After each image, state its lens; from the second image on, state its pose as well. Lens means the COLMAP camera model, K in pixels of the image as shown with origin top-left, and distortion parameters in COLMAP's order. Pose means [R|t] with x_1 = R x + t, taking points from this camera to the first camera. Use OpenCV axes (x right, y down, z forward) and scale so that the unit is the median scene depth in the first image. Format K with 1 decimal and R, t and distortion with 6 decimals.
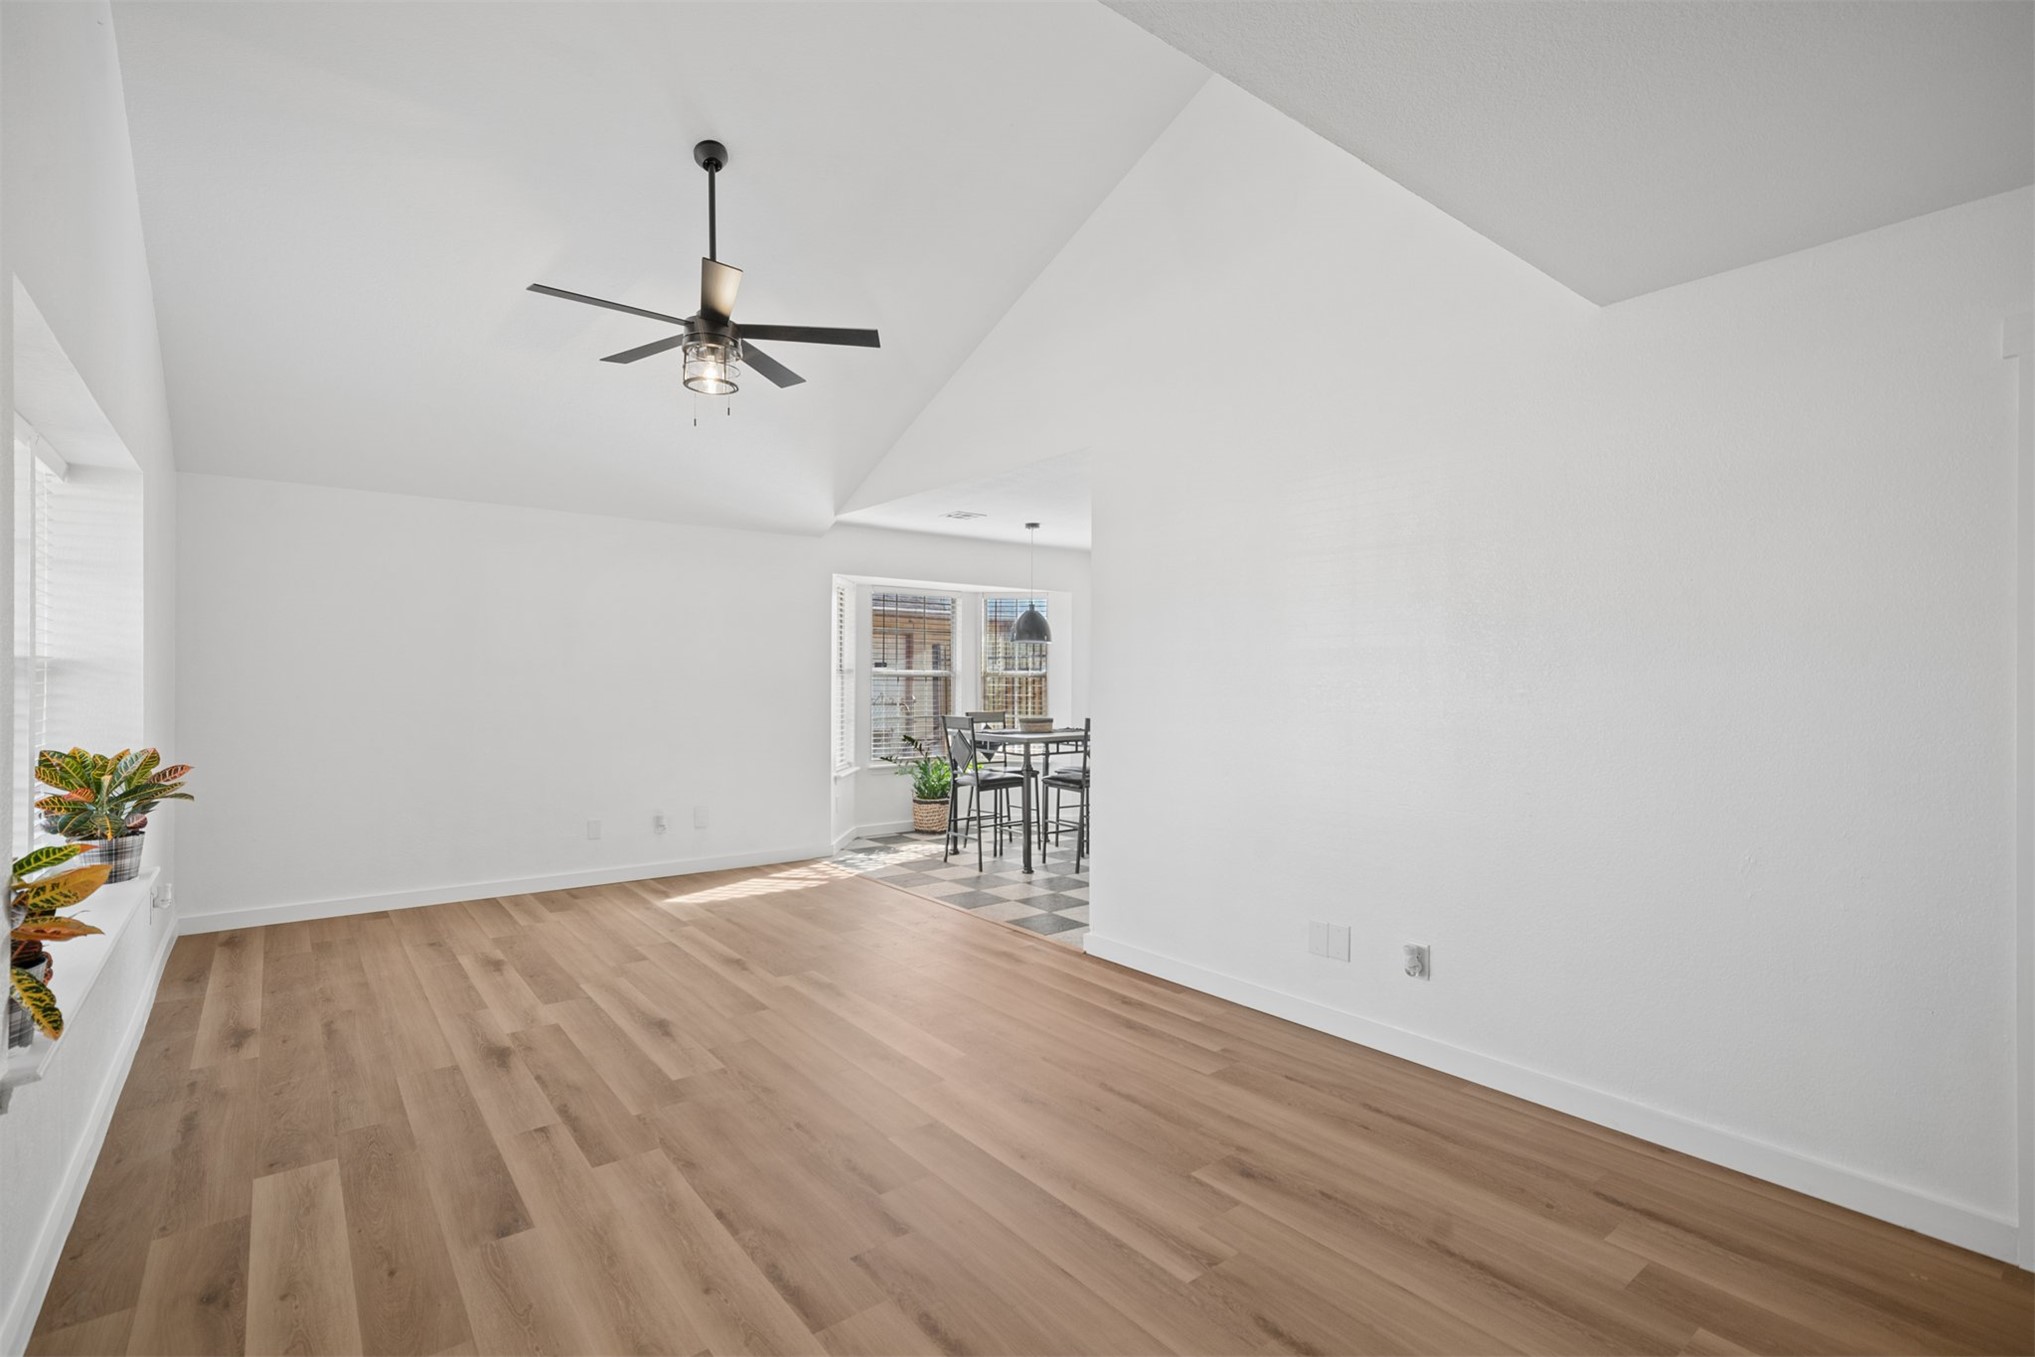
lens RADIAL K [[939.2, 0, 1015.1], [0, 939.2, 678.5], [0, 0, 1]] dist [-0.010323, 0.007032]
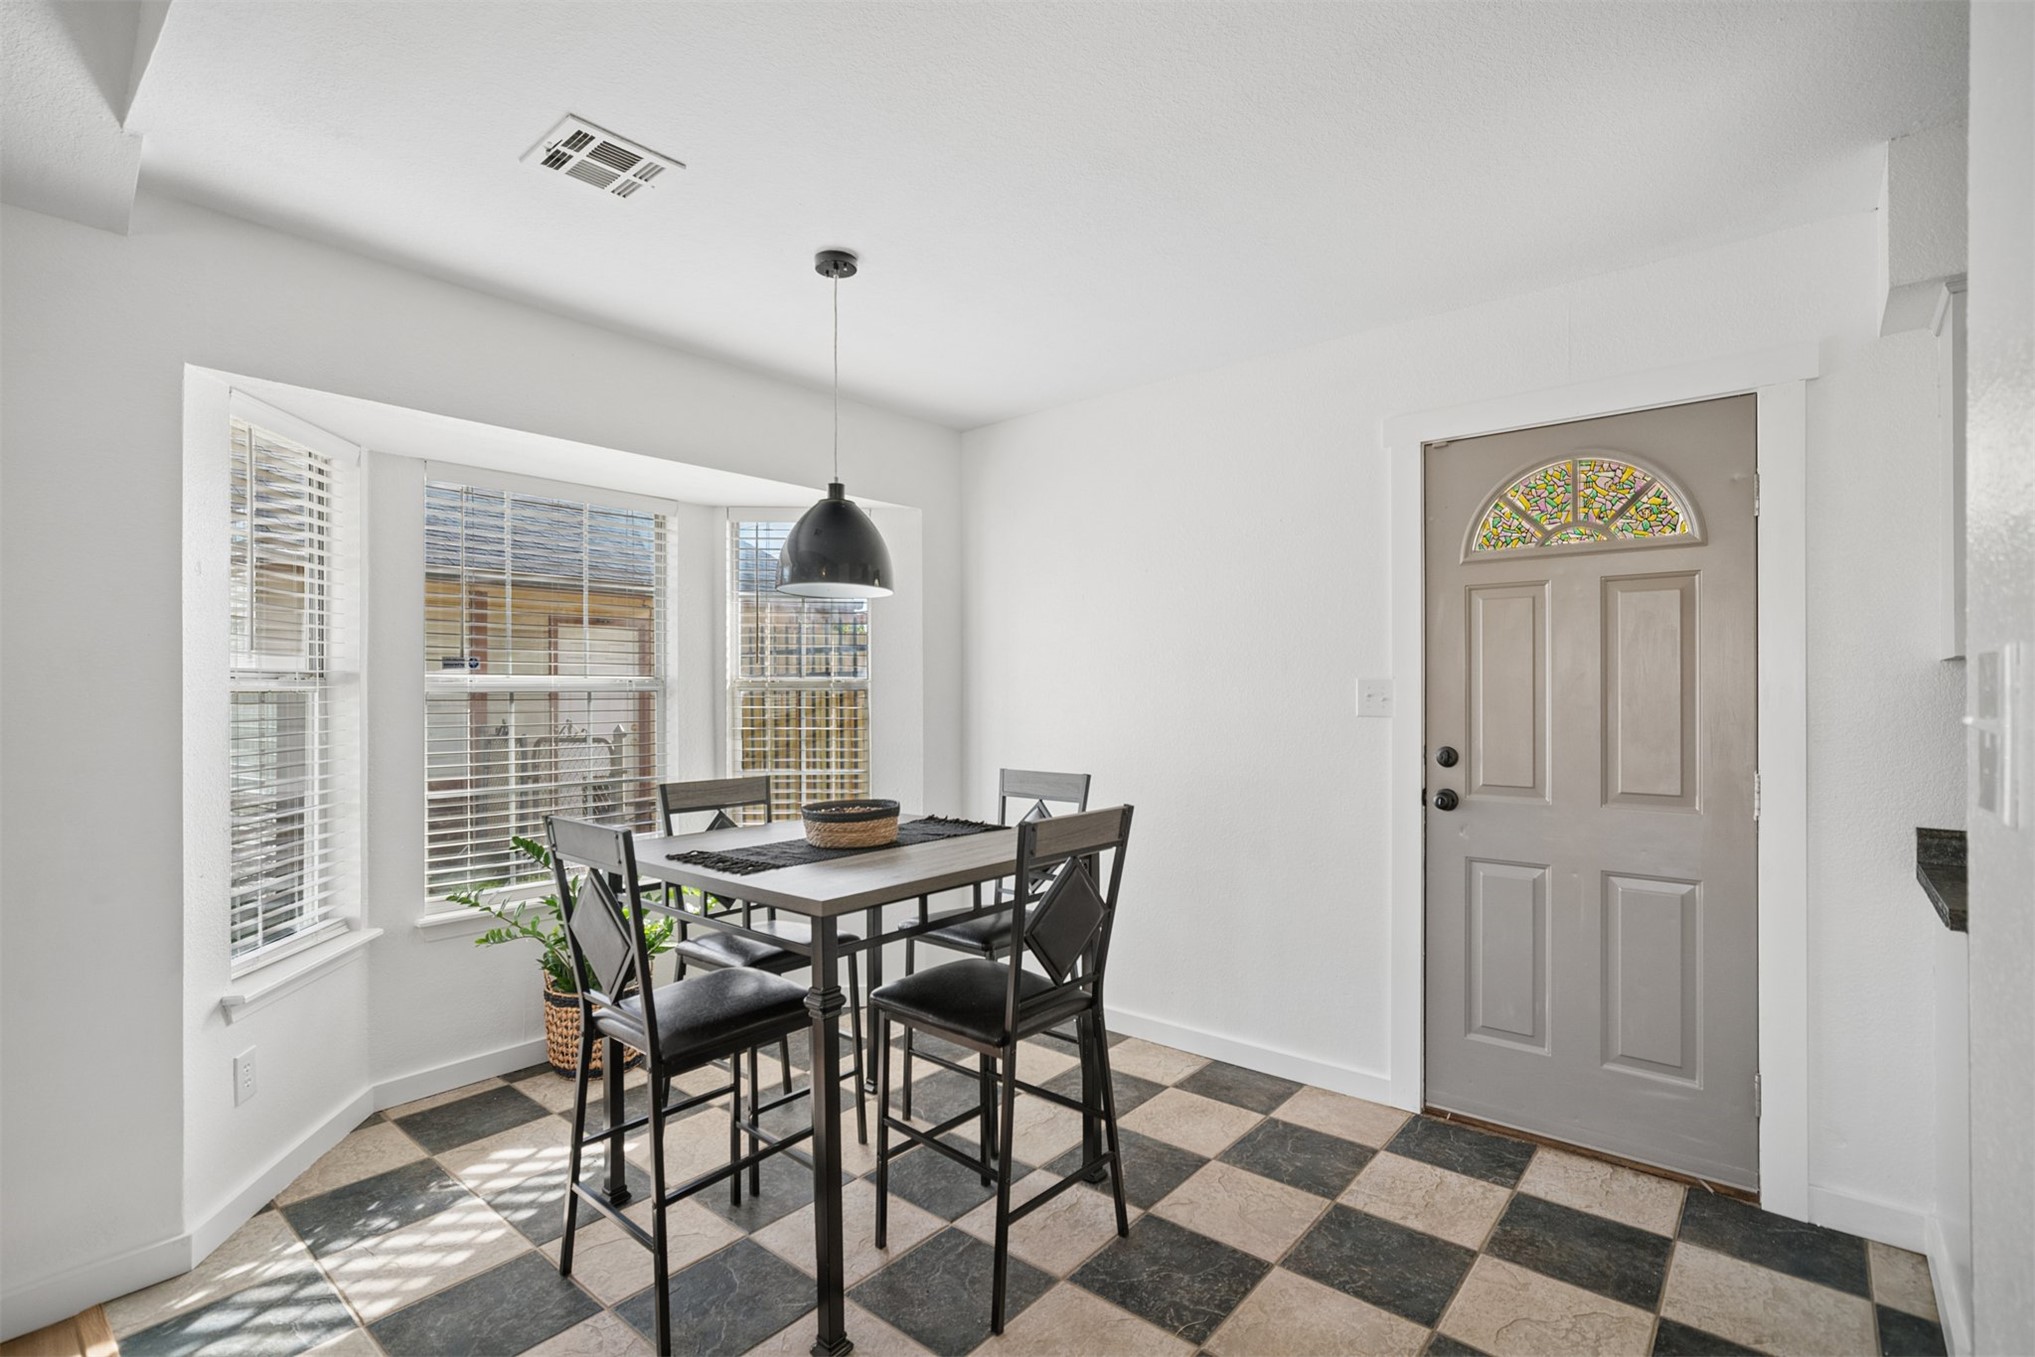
lens RADIAL K [[939.2, 0, 1017.2], [0, 939.2, 697.7], [0, 0, 1]] dist [-0.010323, 0.007032]
pose [[0.978428, -0.005904, 0.206502, 0.022093], [0.004579, 0.999966, 0.006892, -0.001794], [-0.206535, -0.005798, 0.978422, 1.297427]]
